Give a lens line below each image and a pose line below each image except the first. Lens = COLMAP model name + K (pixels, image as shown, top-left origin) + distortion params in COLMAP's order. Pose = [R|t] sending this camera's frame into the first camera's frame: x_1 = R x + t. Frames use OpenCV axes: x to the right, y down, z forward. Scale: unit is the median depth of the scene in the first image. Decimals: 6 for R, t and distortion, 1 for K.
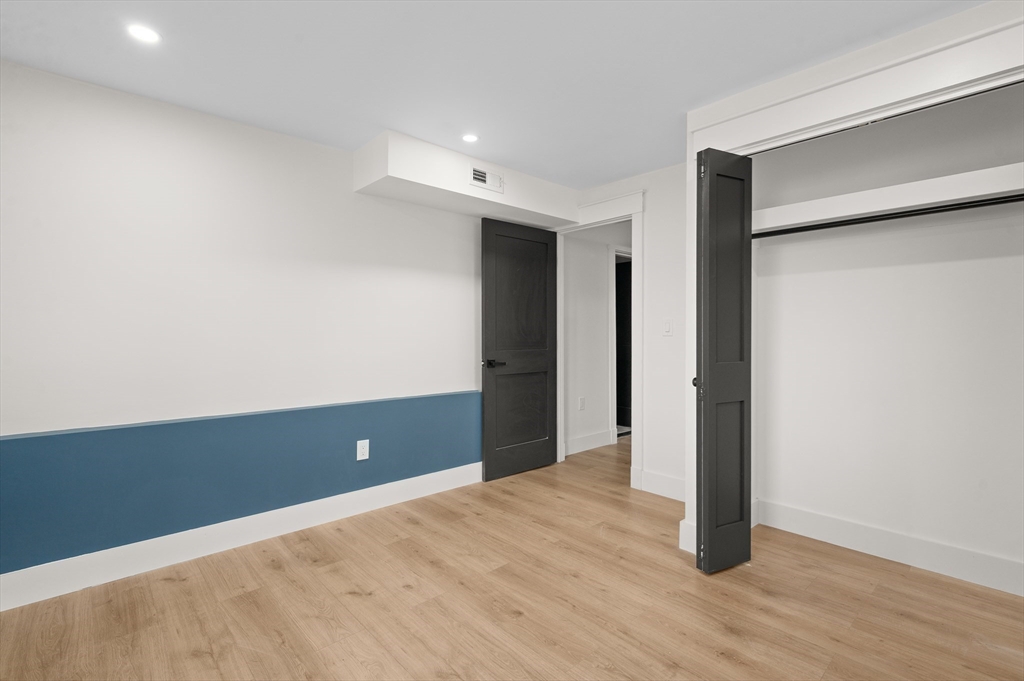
lens RADIAL K [[466.3, 0, 513.1], [0, 466.3, 337.8], [0, 0, 1]] dist [0.000913, -0.002160]
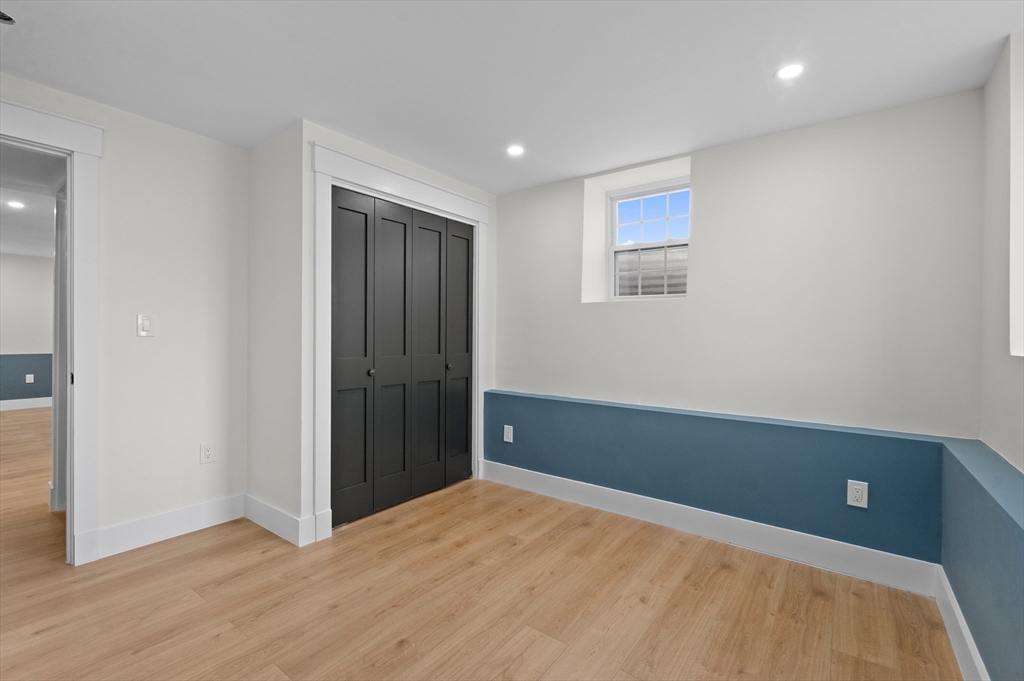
lens RADIAL K [[448.6, 0, 514.6], [0, 448.6, 333.0], [0, 0, 1]] dist [-0.003355, 0.001021]
pose [[-0.186470, 0.006156, 0.982441, -0.837336], [-0.001904, 0.999976, -0.006627, -0.005787], [-0.982459, -0.003106, -0.186454, 0.894333]]
